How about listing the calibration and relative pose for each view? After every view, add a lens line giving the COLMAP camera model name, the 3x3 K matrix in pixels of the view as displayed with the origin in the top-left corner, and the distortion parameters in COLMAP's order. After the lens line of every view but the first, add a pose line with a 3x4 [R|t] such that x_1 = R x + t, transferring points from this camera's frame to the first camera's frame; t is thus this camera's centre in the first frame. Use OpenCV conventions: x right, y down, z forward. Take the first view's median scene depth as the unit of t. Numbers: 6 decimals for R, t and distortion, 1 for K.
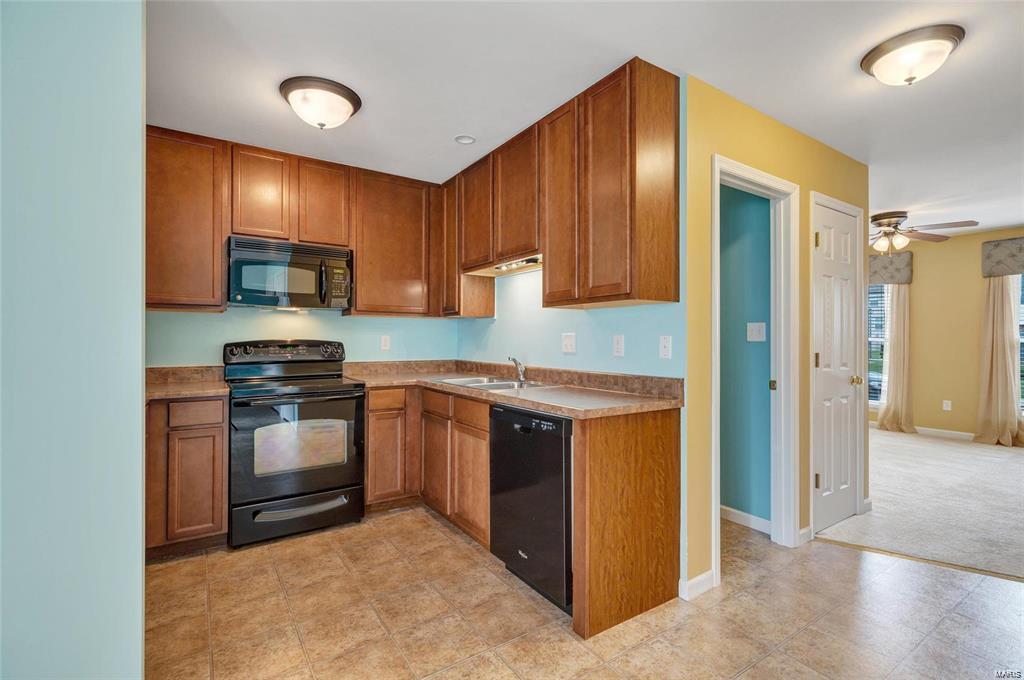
lens RADIAL K [[470.3, 0, 517.3], [0, 470.3, 339.3], [0, 0, 1]] dist [0.001903, 0.000284]
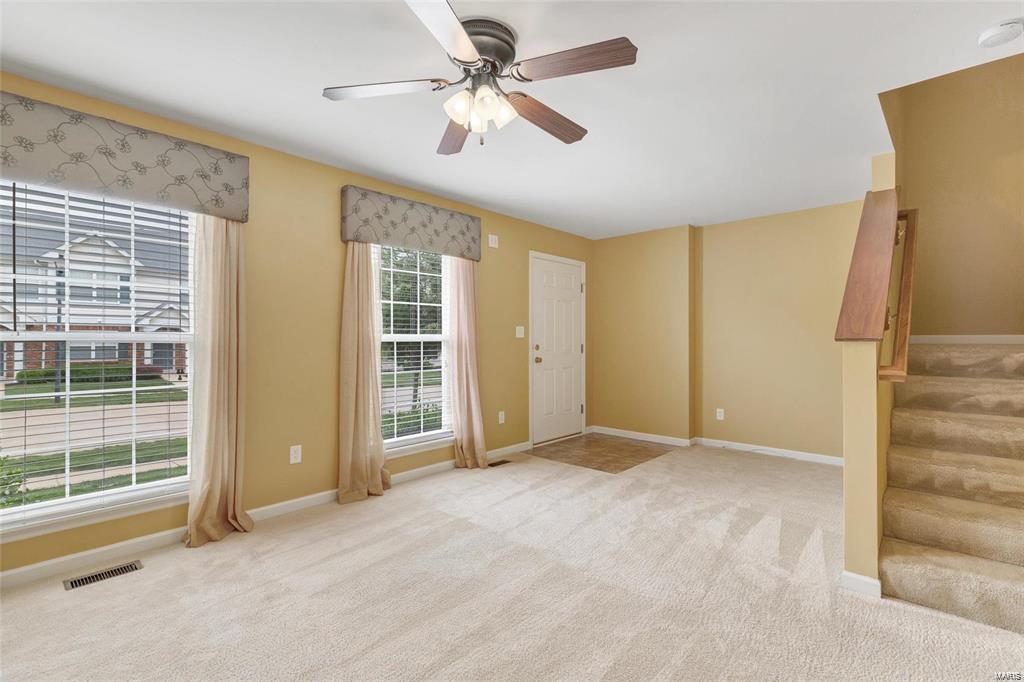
lens RADIAL K [[470.3, 0, 517.3], [0, 470.3, 340.3], [0, 0, 1]] dist [0.001903, 0.000284]
pose [[-0.231914, -0.006755, 0.972713, 0.319021], [-0.000777, 0.999977, 0.006759, -0.000922], [-0.972736, 0.000811, -0.231914, 0.920558]]
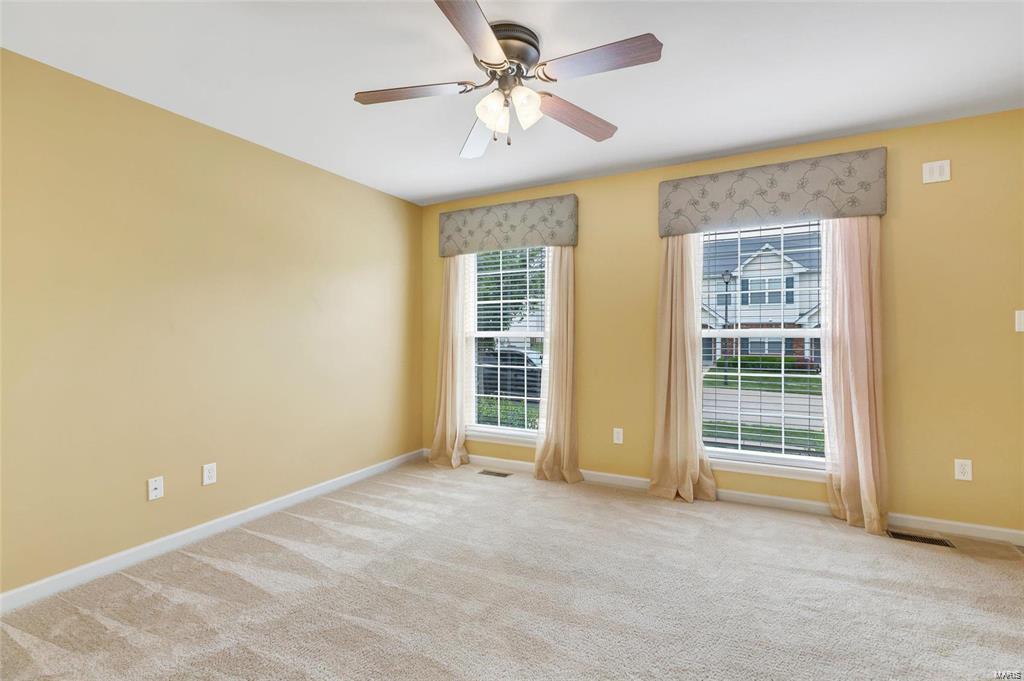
lens RADIAL K [[454.8, 0, 523.9], [0, 454.8, 341.2], [0, 0, 1]] dist [0.002005, 0.000555]
pose [[0.876067, 0.005093, 0.482162, 0.525367], [-0.002939, 0.999982, -0.005222, 0.014858], [-0.482180, 0.003158, 0.876067, 0.544457]]
